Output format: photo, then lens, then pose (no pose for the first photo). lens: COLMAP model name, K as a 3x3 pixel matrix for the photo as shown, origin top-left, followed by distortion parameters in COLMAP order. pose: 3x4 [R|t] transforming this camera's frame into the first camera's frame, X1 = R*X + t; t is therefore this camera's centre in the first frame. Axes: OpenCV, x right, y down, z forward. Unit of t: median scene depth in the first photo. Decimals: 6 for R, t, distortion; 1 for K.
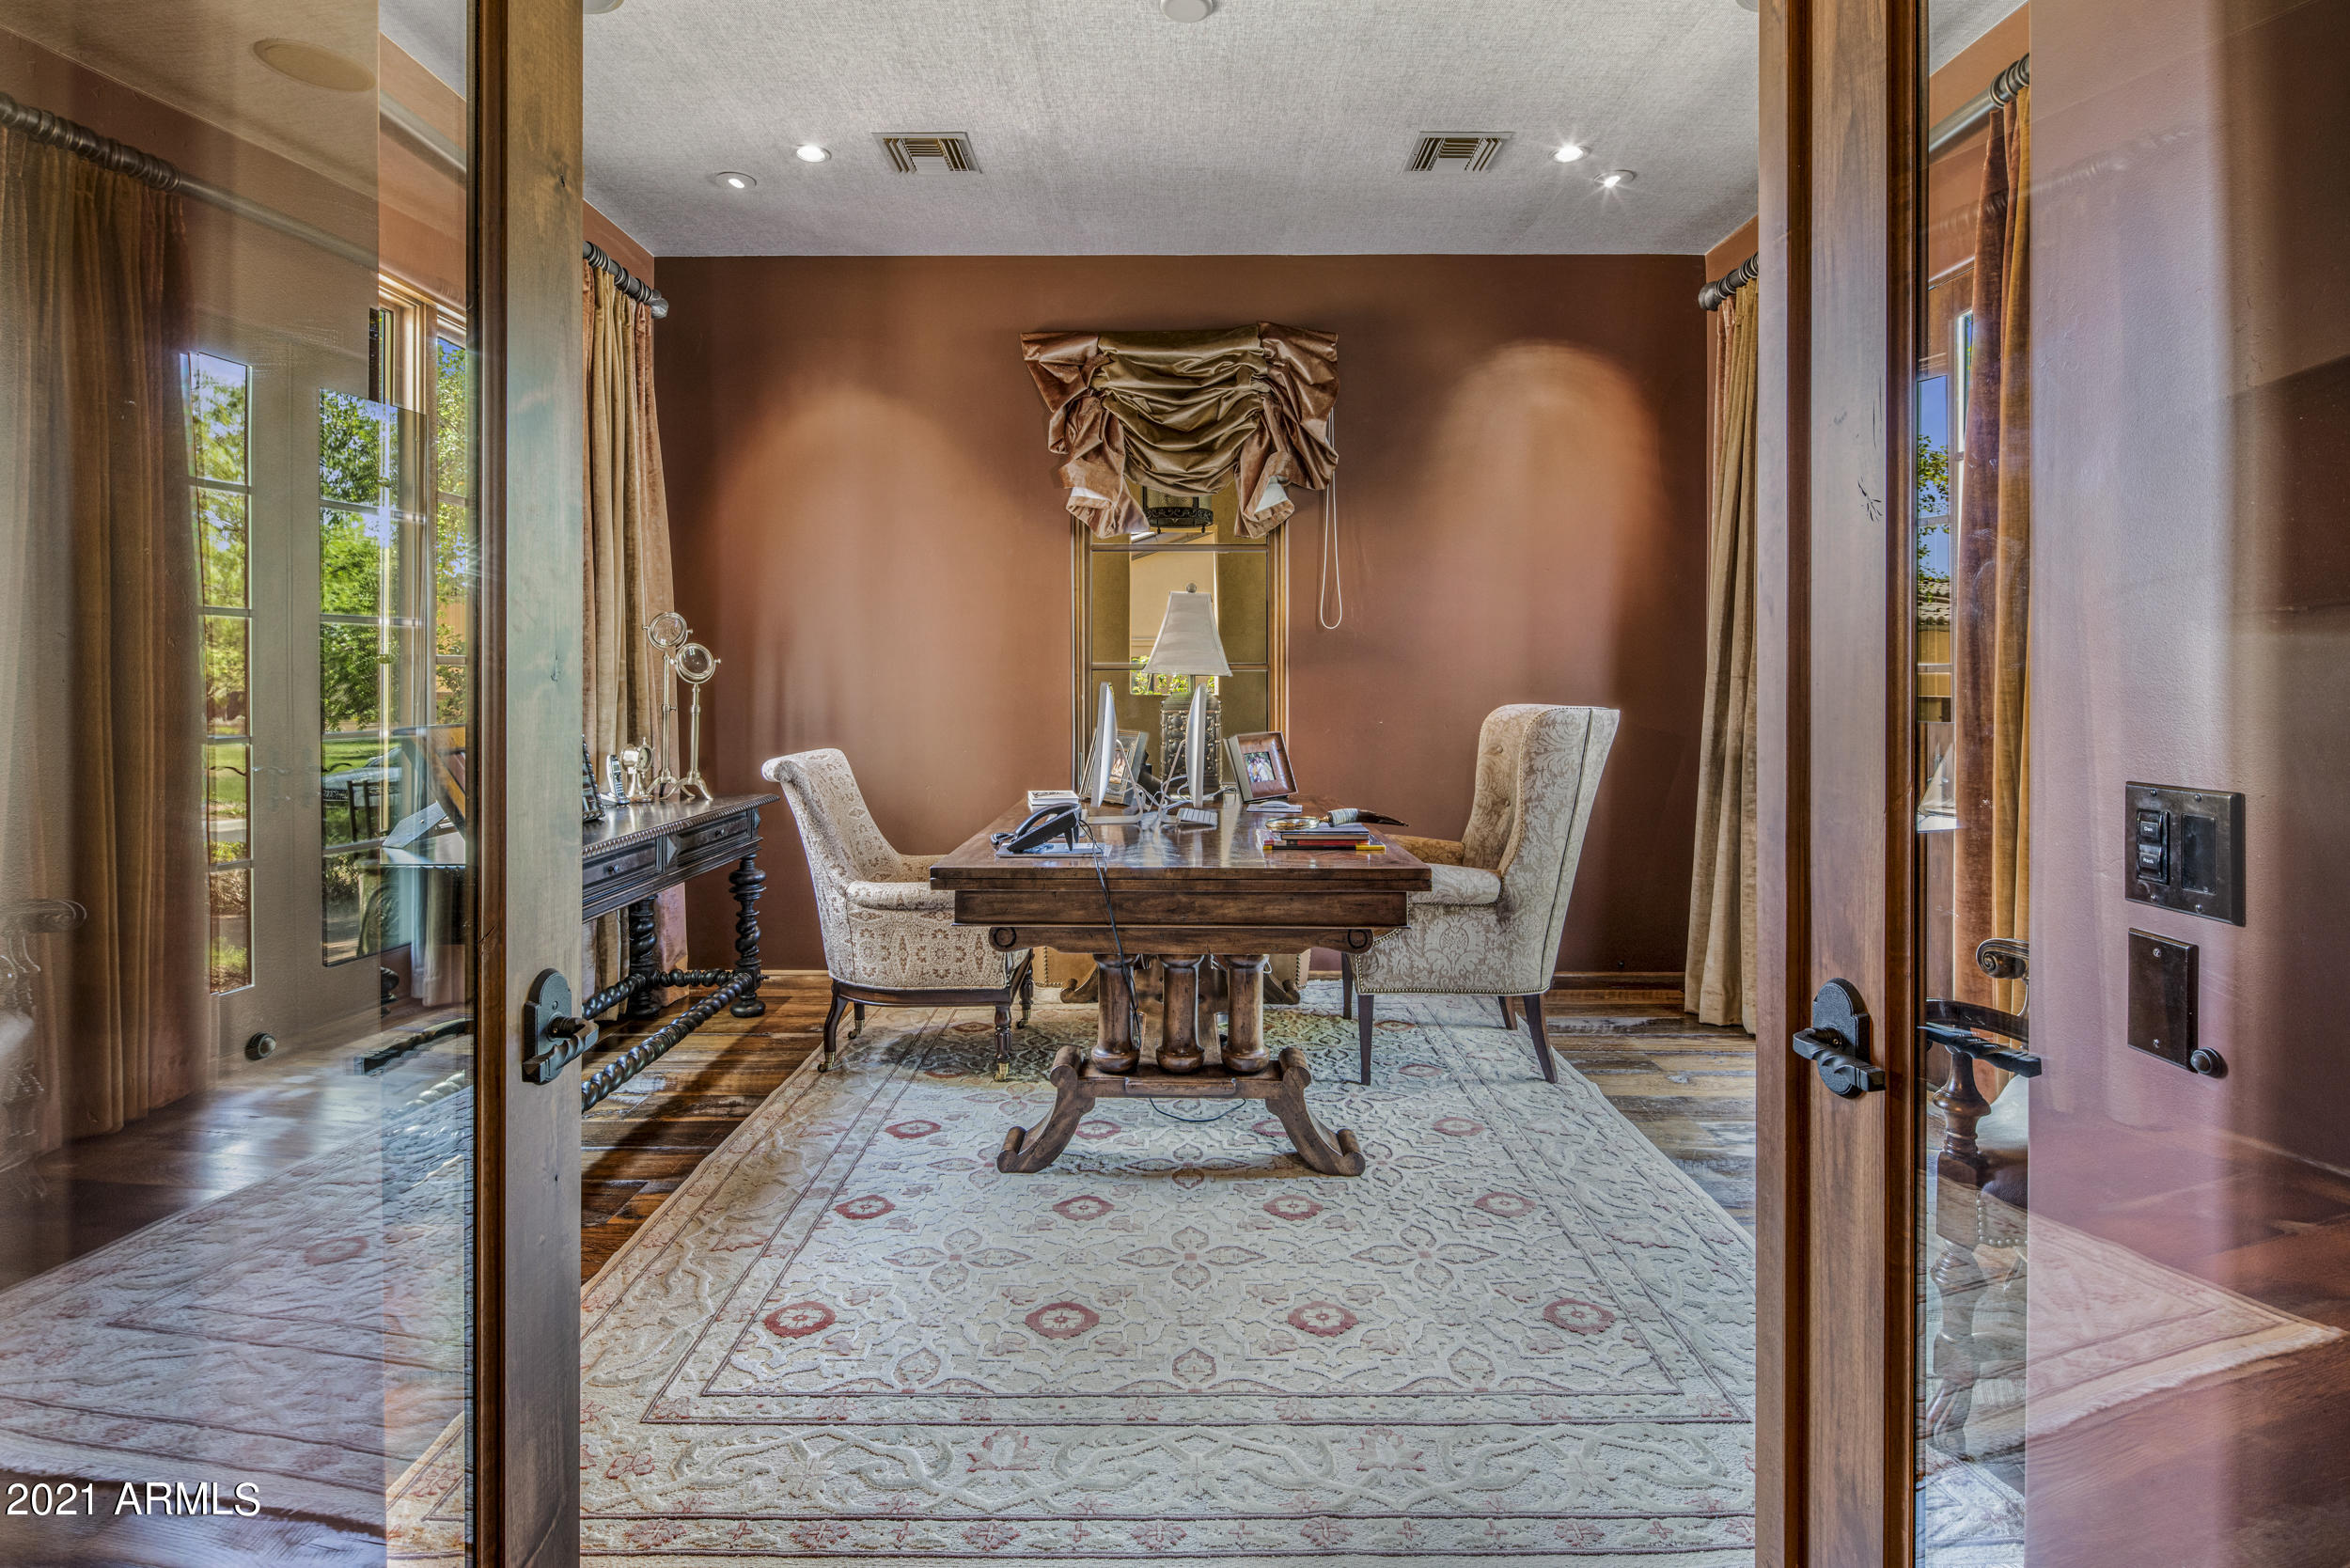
lens RADIAL K [[1153.7, 0, 1176.5], [0, 1153.7, 665.2], [0, 0, 1]] dist [-0.001785, -0.002268]
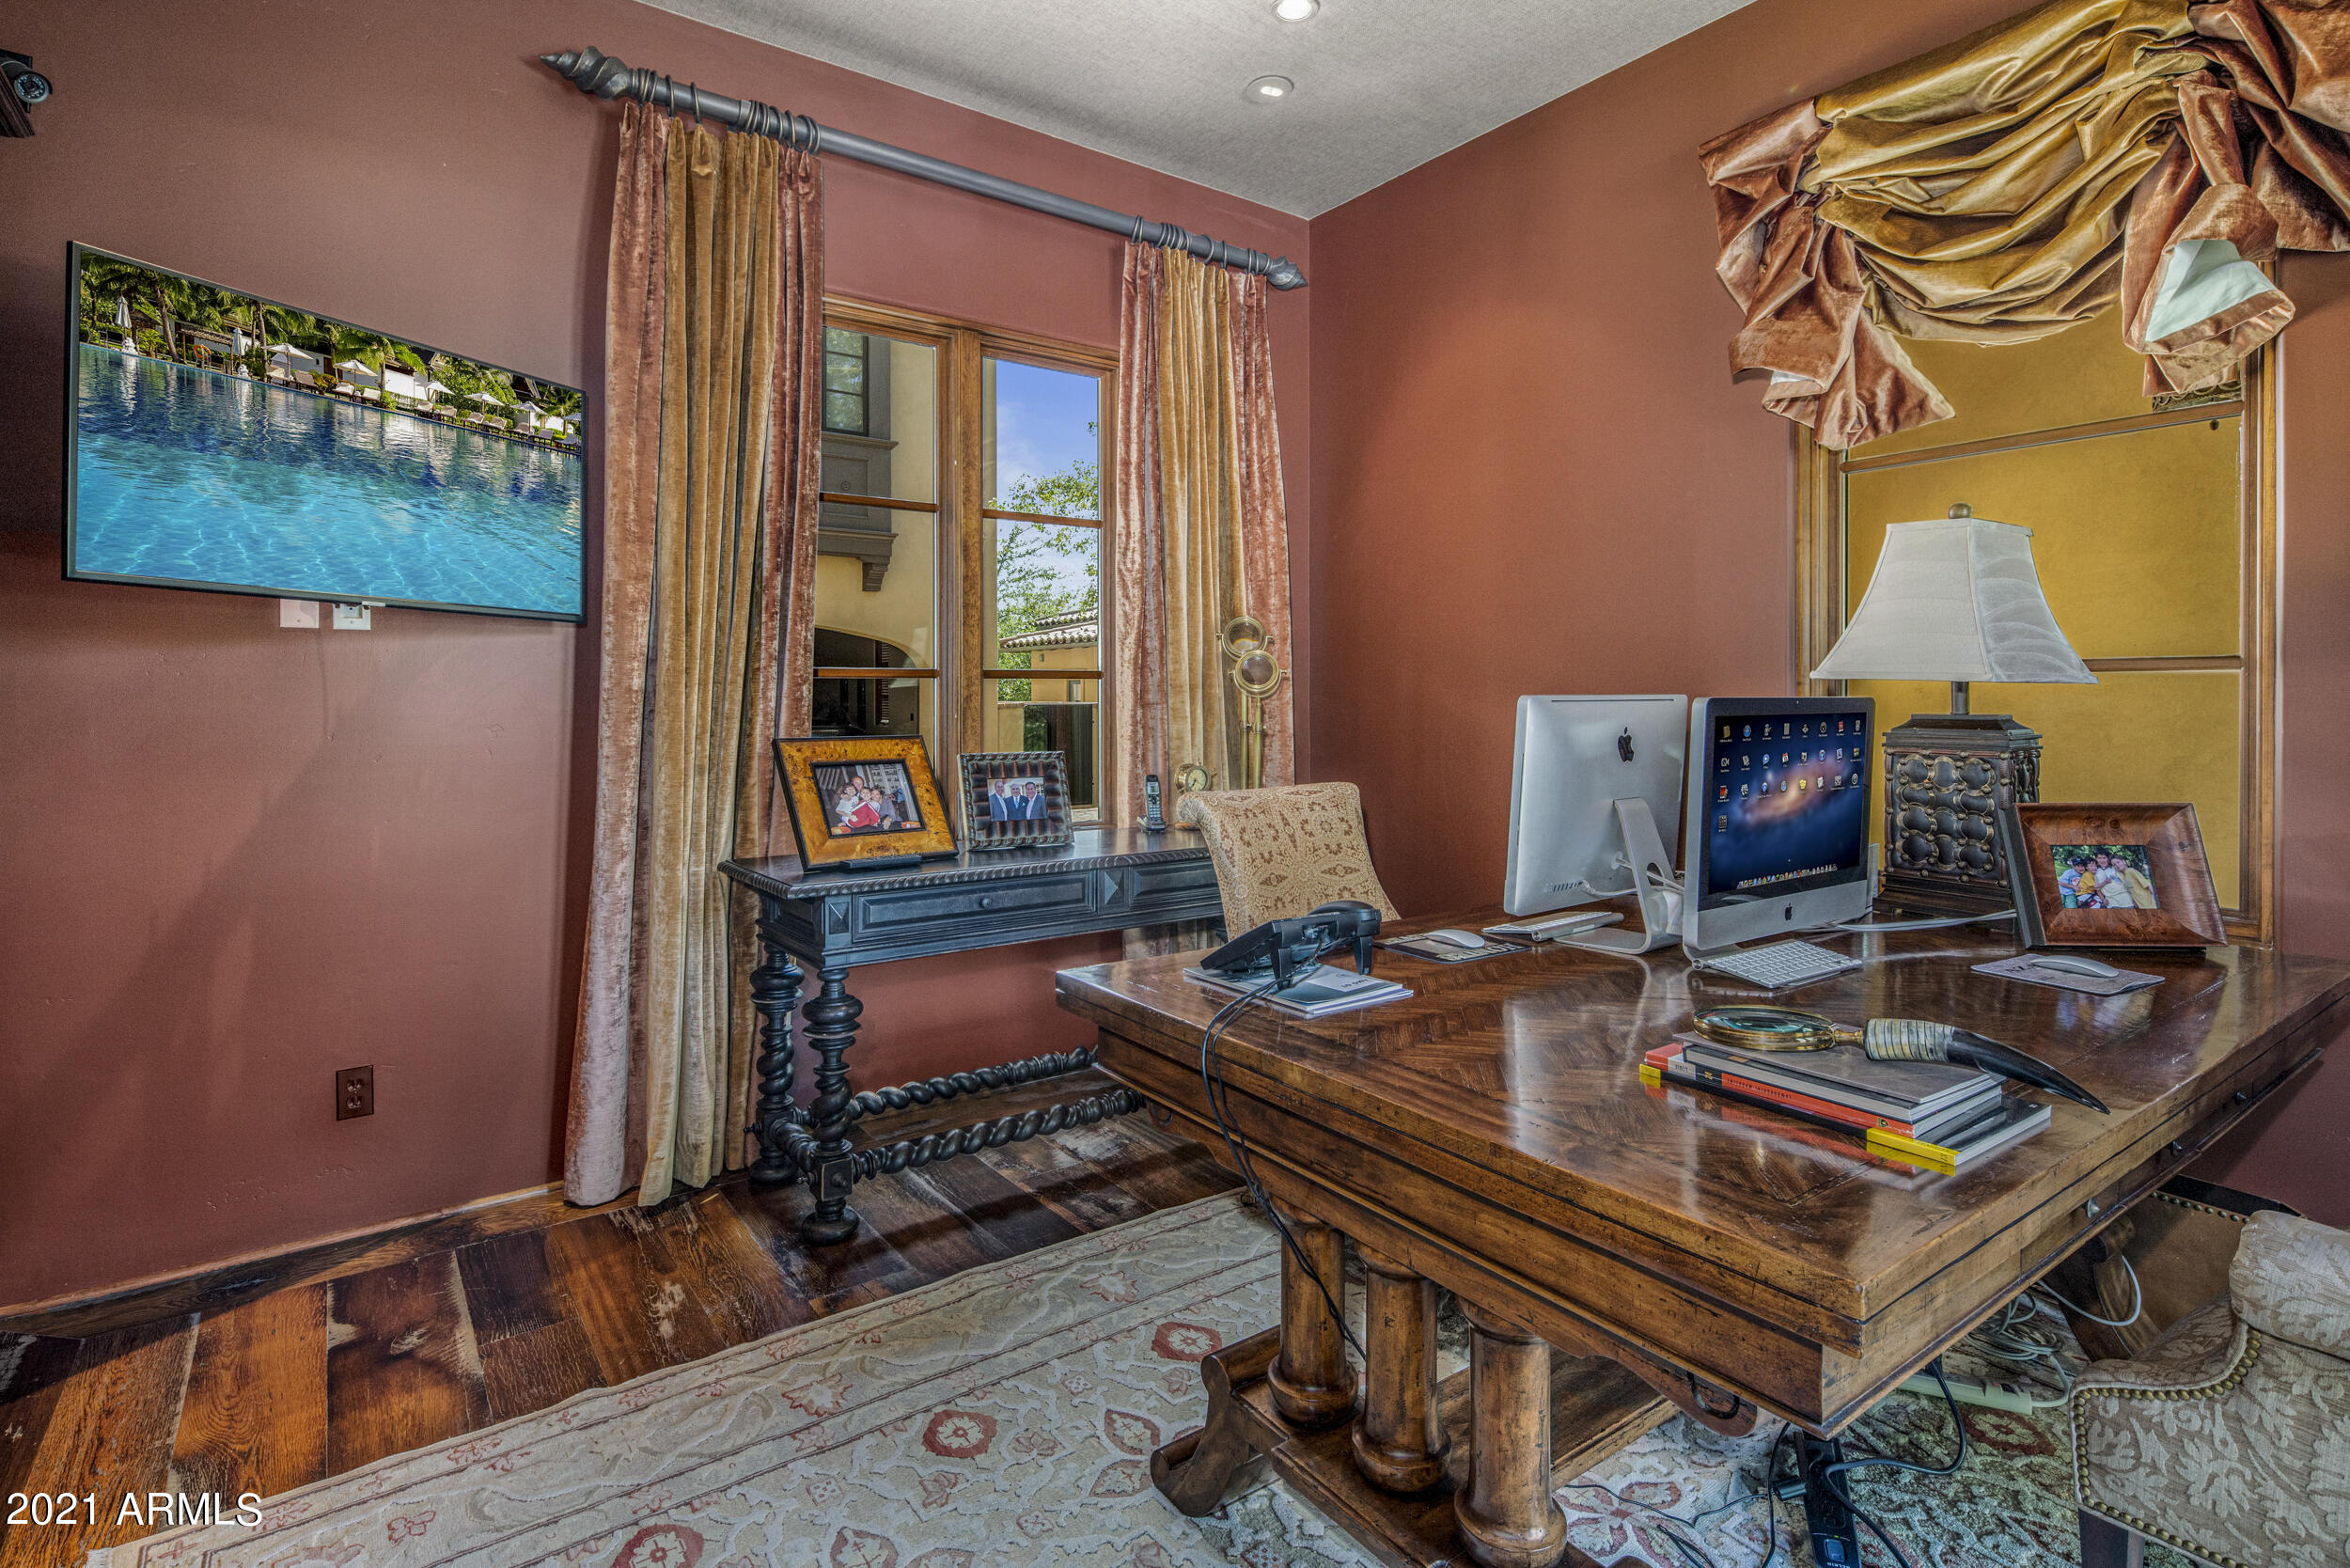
lens RADIAL K [[1153.7, 0, 1130.4], [0, 1153.7, 700.0], [0, 0, 1]] dist [-0.001785, -0.002268]
pose [[0.580233, 0.003680, -0.814442, 0.207593], [0.013654, 0.999805, 0.014245, 0.004451], [0.814336, -0.019386, 0.580070, 0.381021]]
